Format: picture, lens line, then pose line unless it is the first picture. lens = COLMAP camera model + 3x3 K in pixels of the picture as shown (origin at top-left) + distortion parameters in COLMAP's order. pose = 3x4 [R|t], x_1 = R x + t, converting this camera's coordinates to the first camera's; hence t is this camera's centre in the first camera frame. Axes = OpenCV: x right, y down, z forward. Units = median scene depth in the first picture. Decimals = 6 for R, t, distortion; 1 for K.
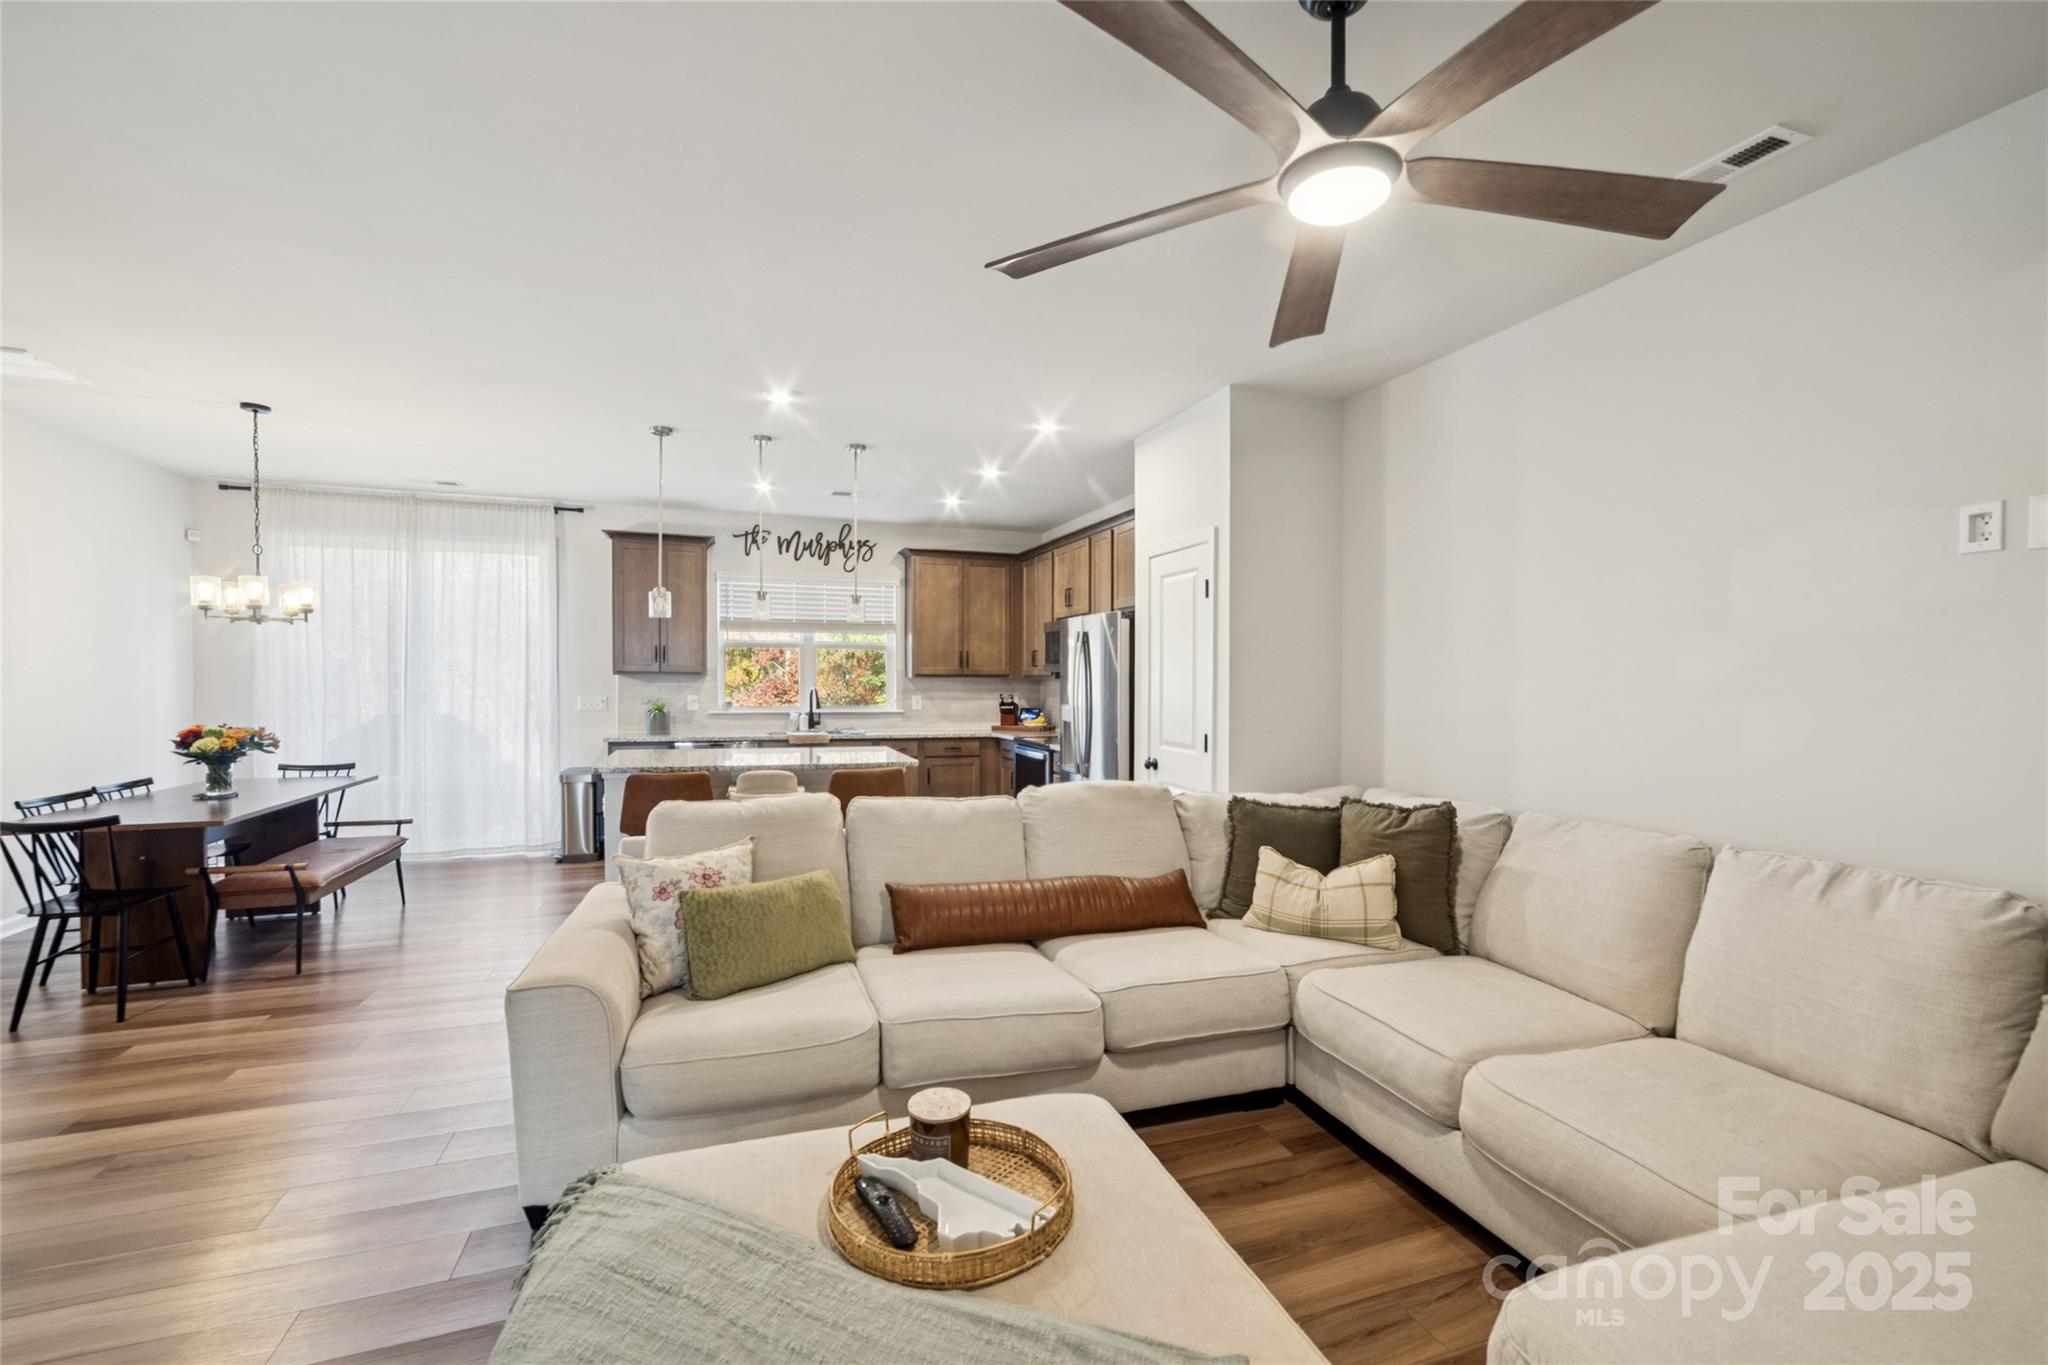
lens RADIAL K [[823.4, 0, 1008.7], [0, 823.4, 694.4], [0, 0, 1]] dist [0.002819, 0.000313]
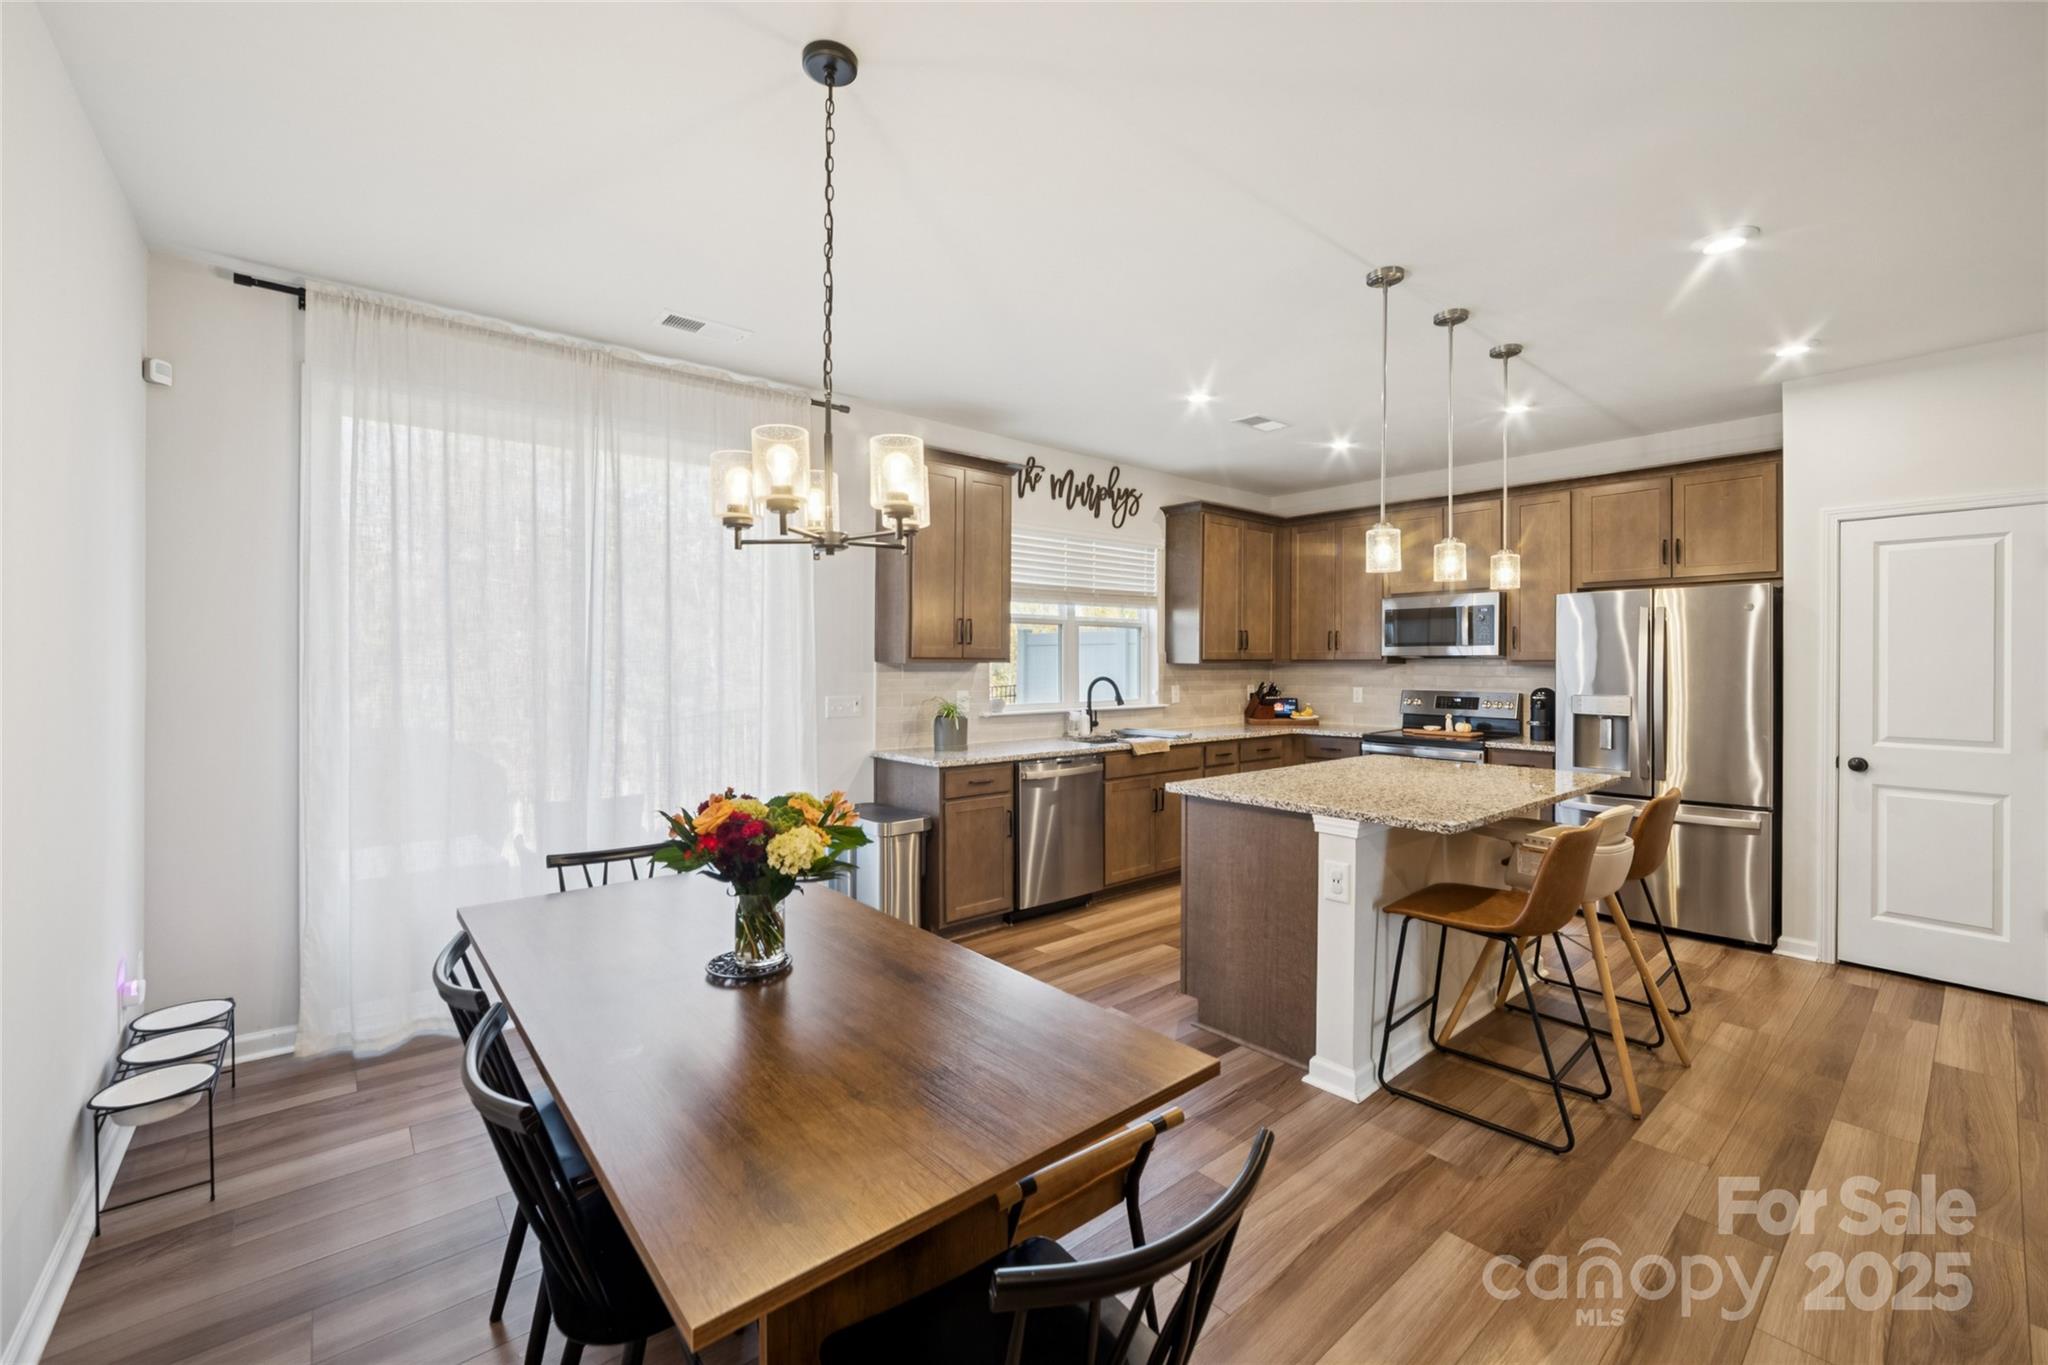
lens RADIAL K [[823.4, 0, 1027.4], [0, 823.4, 661.8], [0, 0, 1]] dist [0.002819, 0.000313]
pose [[0.928753, -0.008024, 0.370611, -0.568708], [0.014907, 0.999765, -0.015712, -0.012242], [-0.370398, 0.020118, 0.928655, 0.318438]]
